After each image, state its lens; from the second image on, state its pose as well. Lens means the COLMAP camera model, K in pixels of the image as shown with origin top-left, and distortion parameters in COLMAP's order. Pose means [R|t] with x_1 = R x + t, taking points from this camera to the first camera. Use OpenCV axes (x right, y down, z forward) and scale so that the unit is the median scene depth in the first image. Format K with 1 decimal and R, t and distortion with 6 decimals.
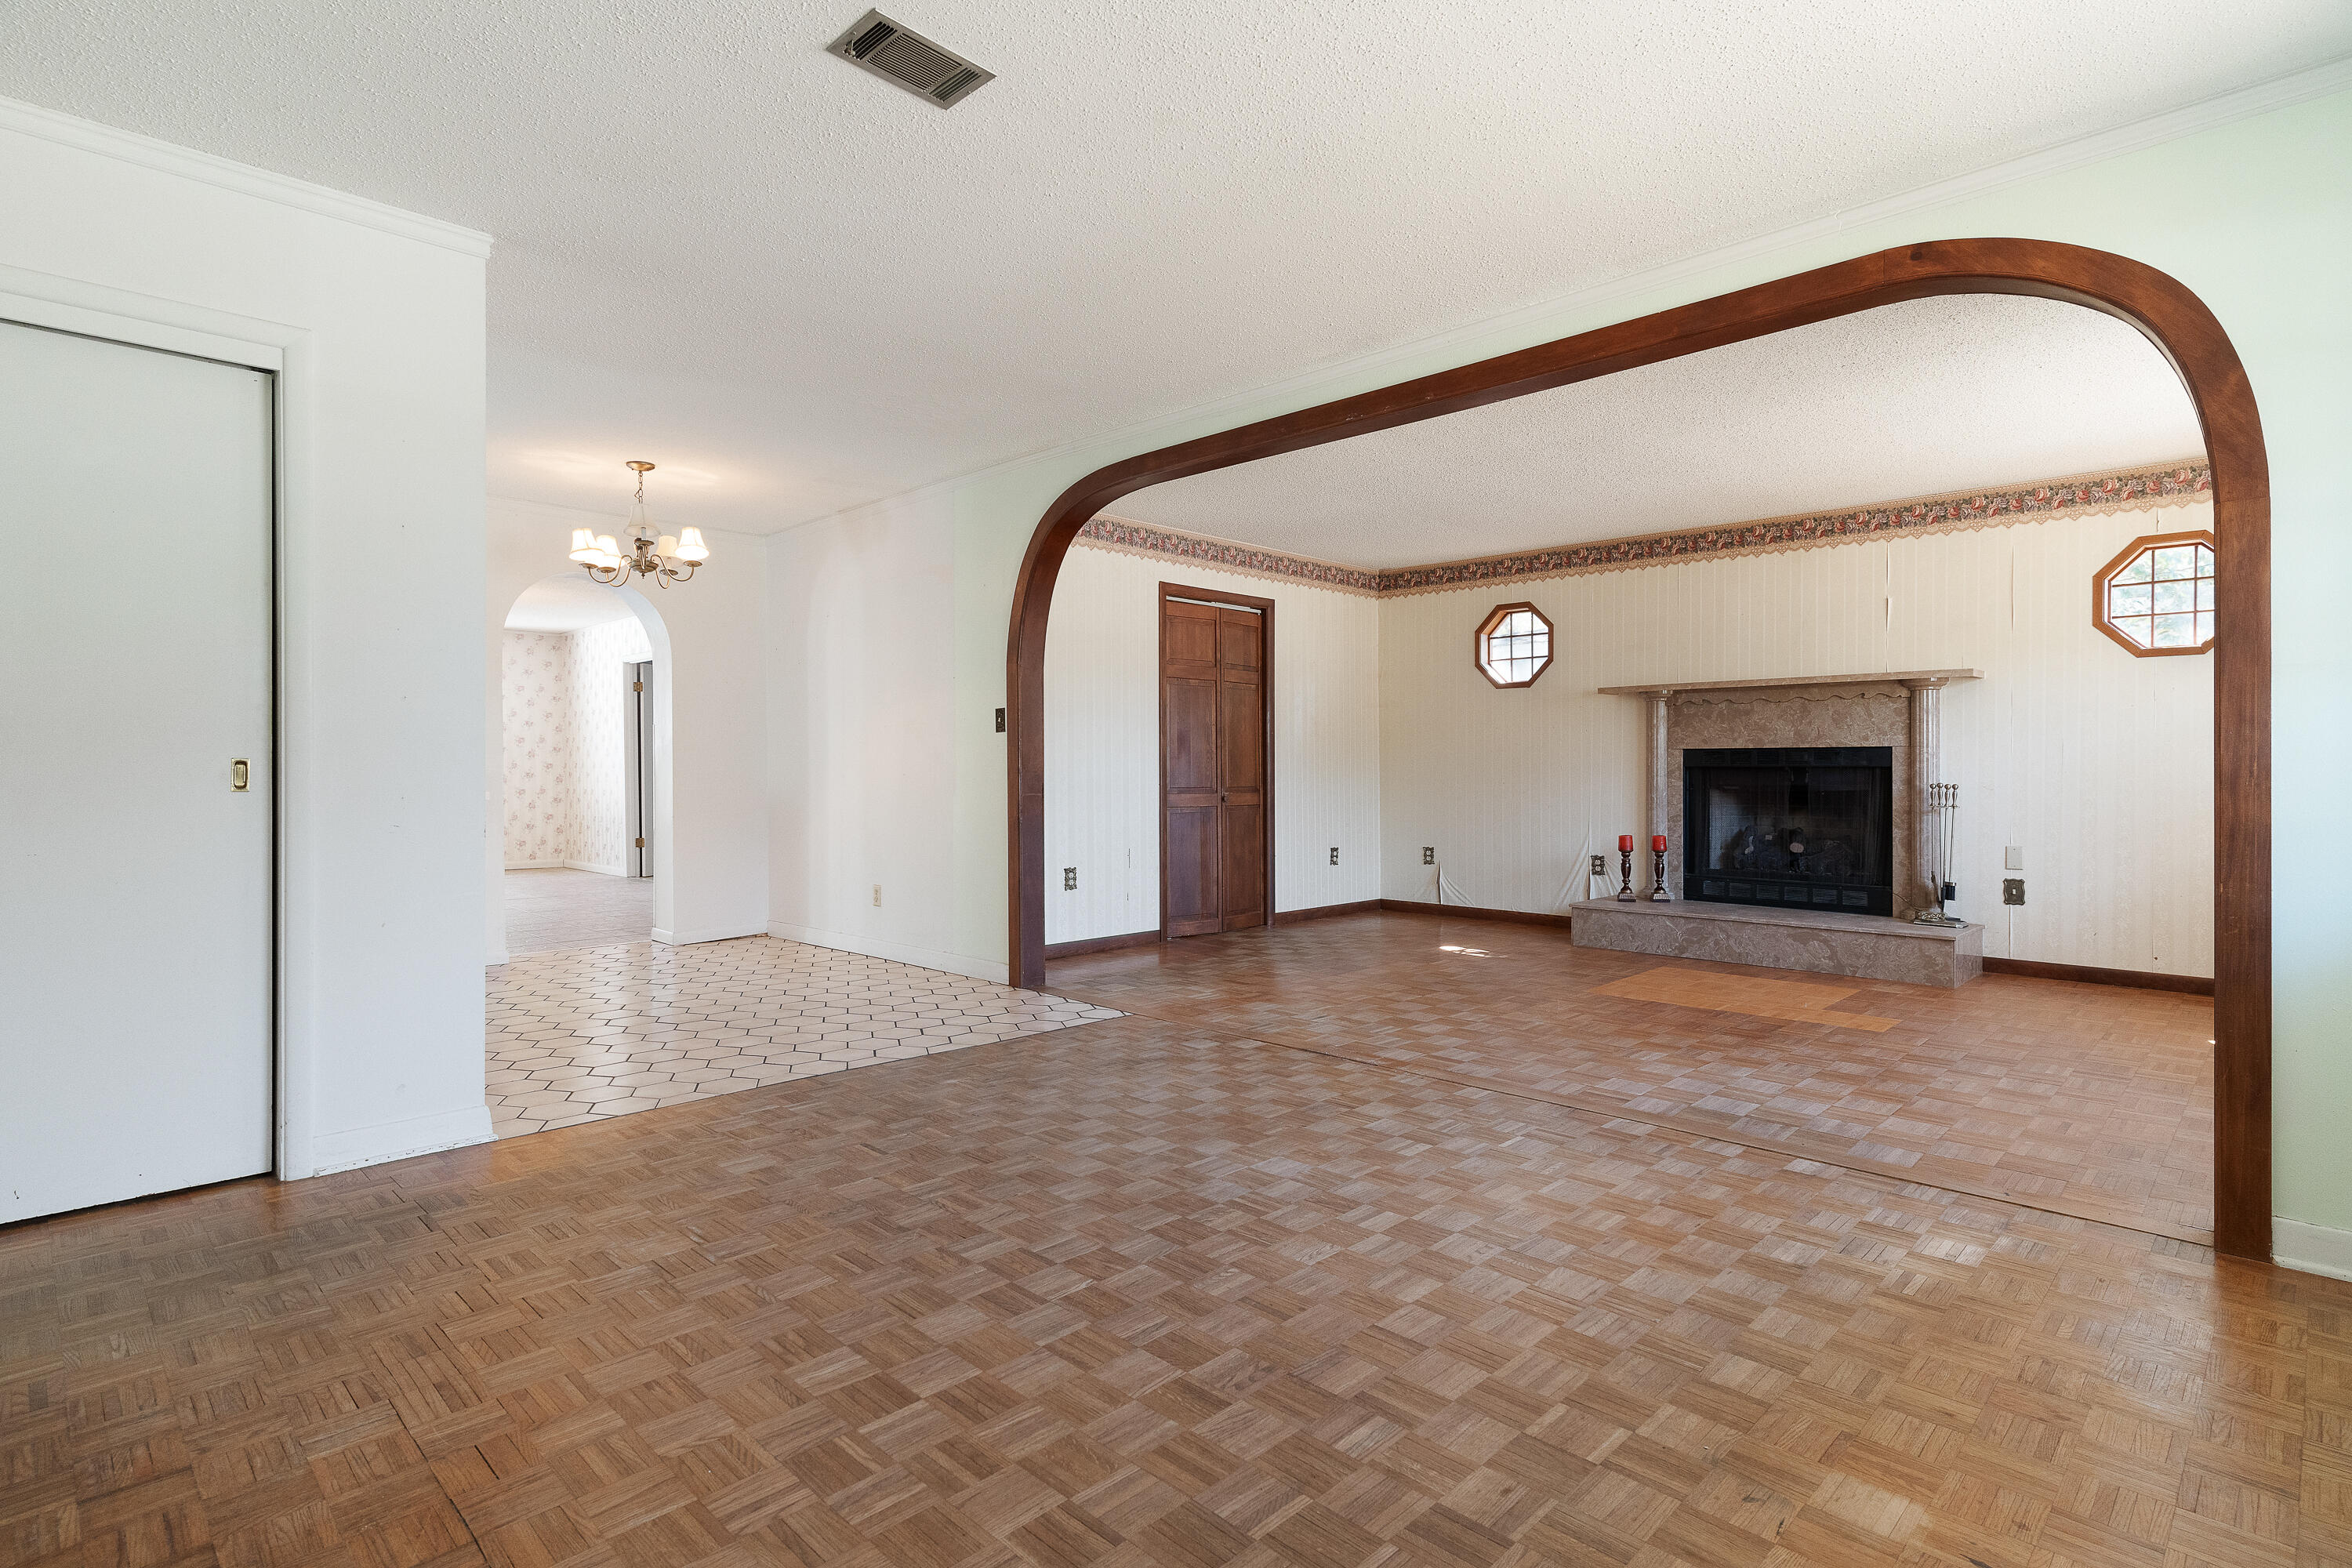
lens RADIAL K [[1165.8, 0, 1176.9], [0, 1165.8, 775.6], [0, 0, 1]] dist [-0.001285, -0.000391]
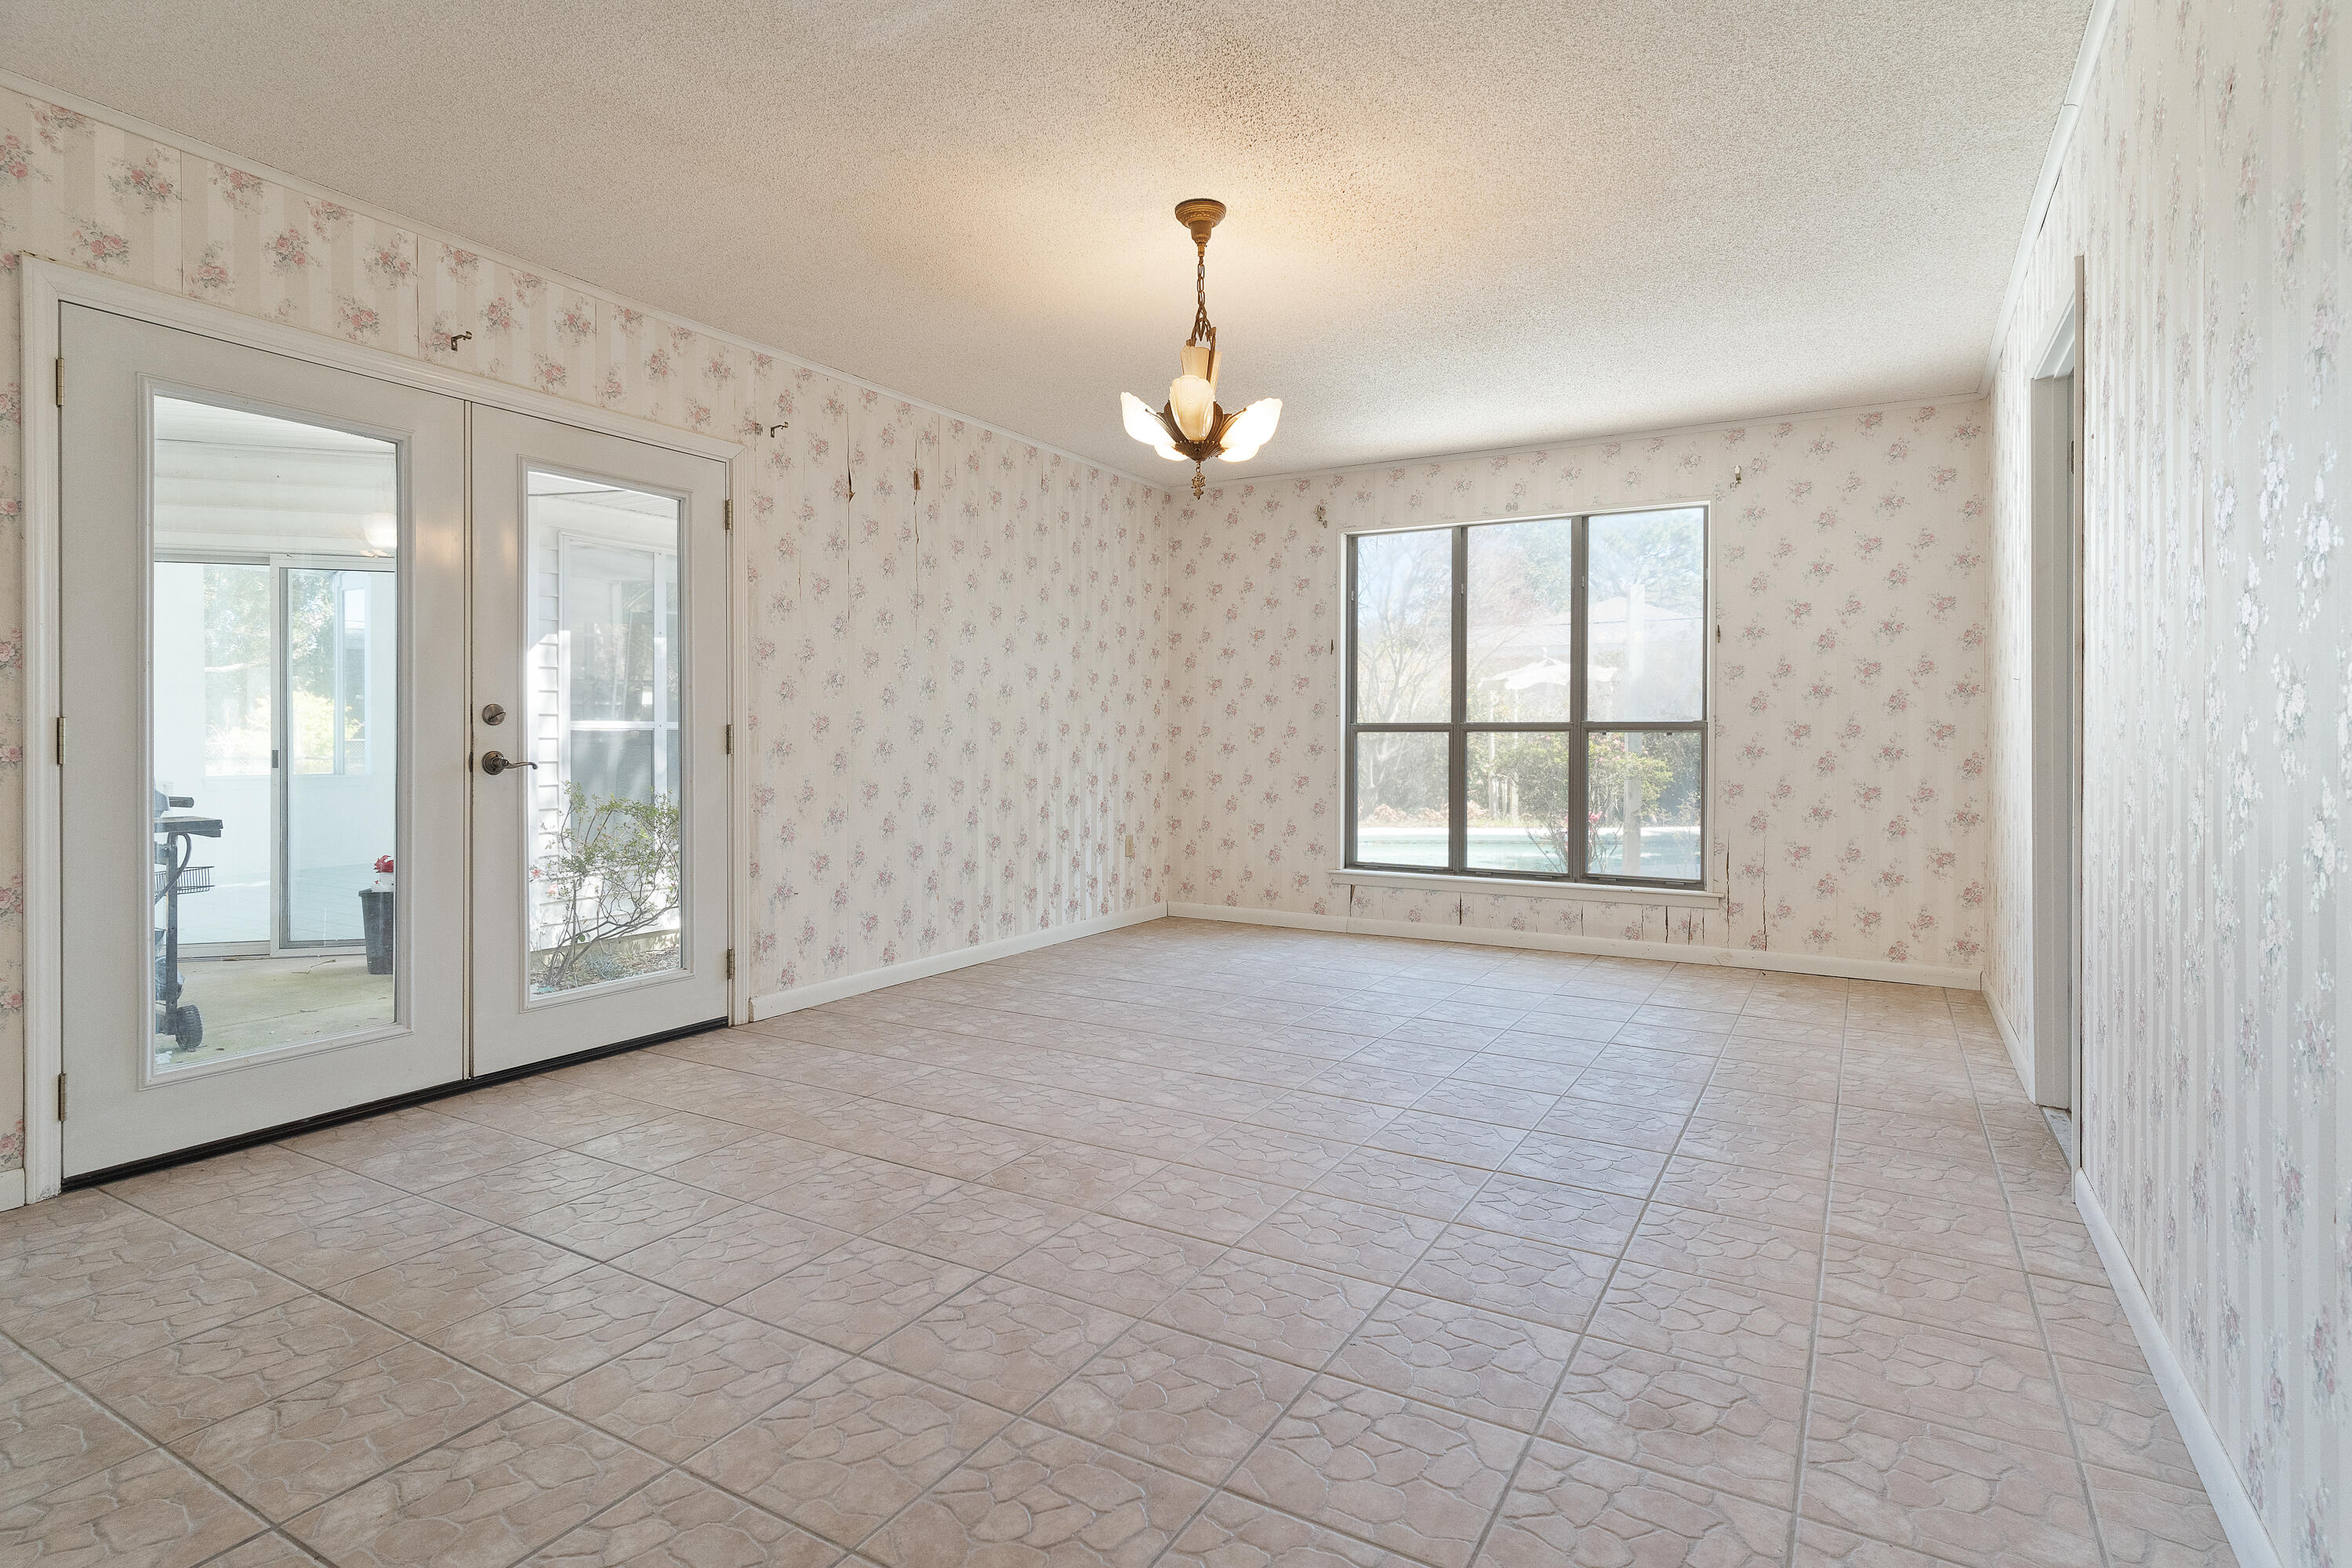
lens RADIAL K [[1173.2, 0, 1172.4], [0, 1173.2, 737.6], [0, 0, 1]] dist [0.002032, 0.000332]
pose [[0.254365, 0.006377, -0.967087, -0.382498], [-0.007763, 0.999960, 0.004552, -0.010226], [0.967077, 0.006350, 0.254404, 1.126577]]
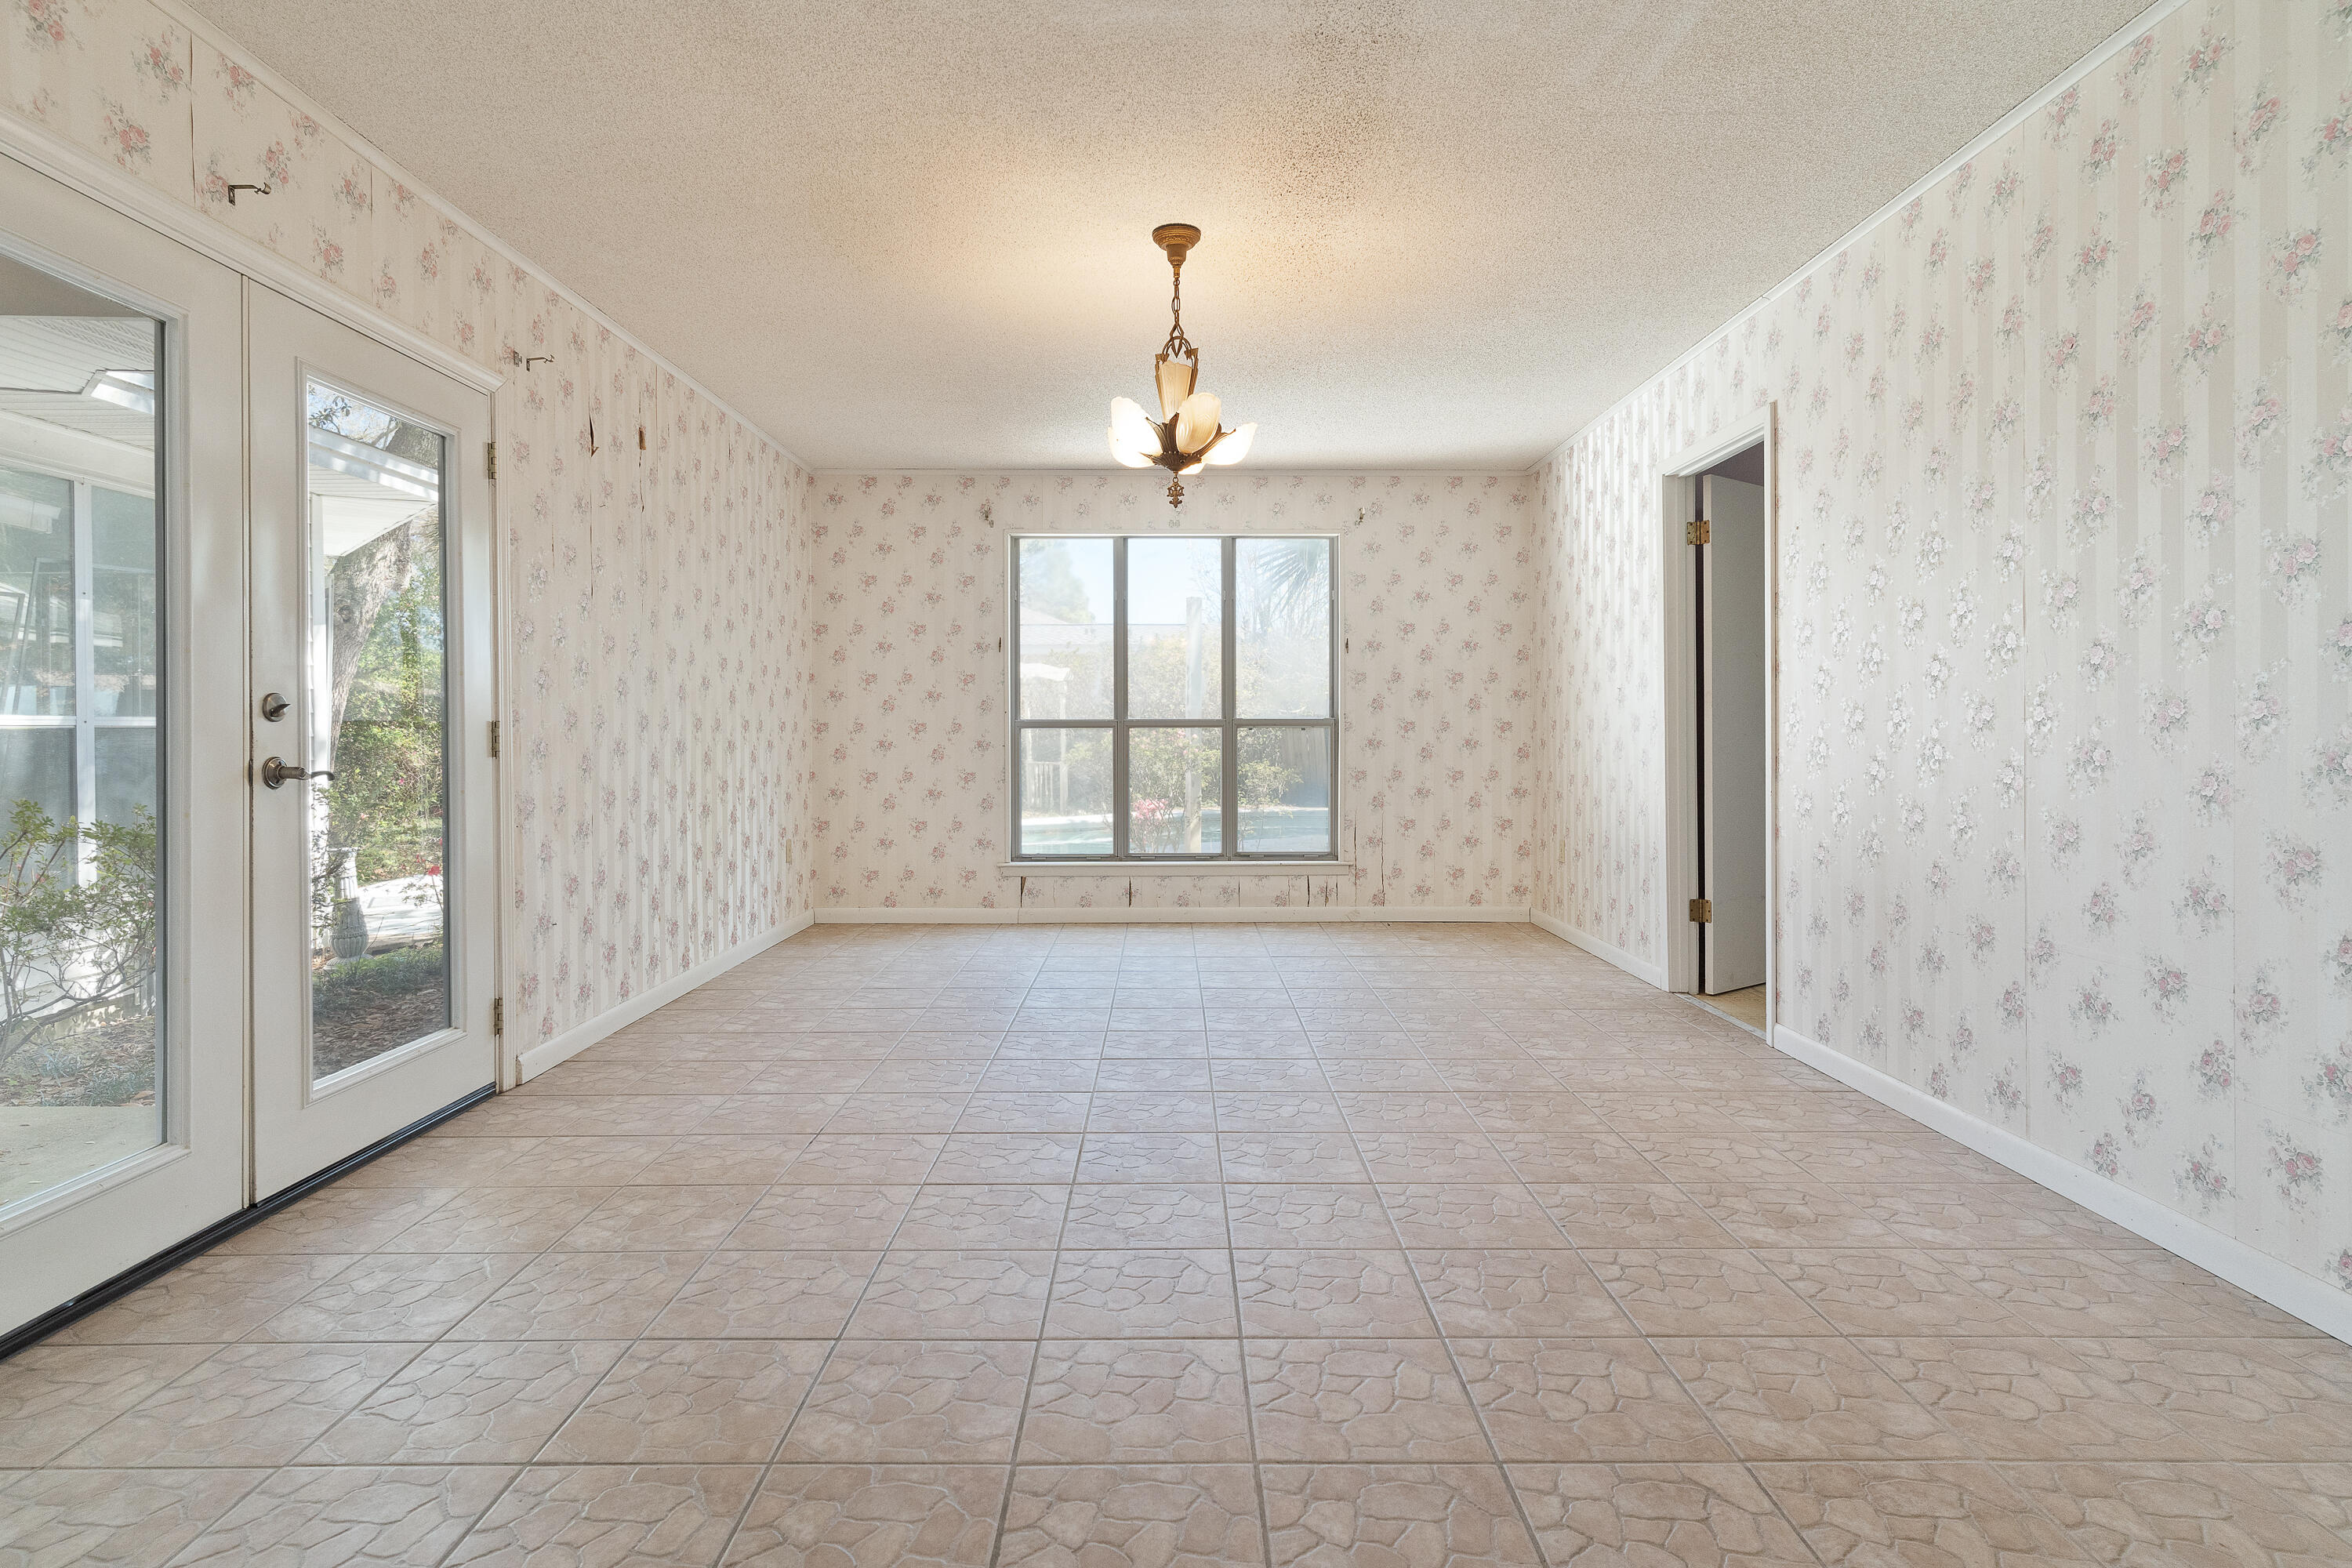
lens RADIAL K [[1173.2, 0, 1172.4], [0, 1173.2, 737.6], [0, 0, 1]] dist [0.002032, 0.000332]
pose [[0.704757, 0.006526, -0.709418, -0.476670], [-0.004352, 0.999979, 0.004875, -0.009111], [0.709435, -0.000349, 0.704771, 0.920865]]
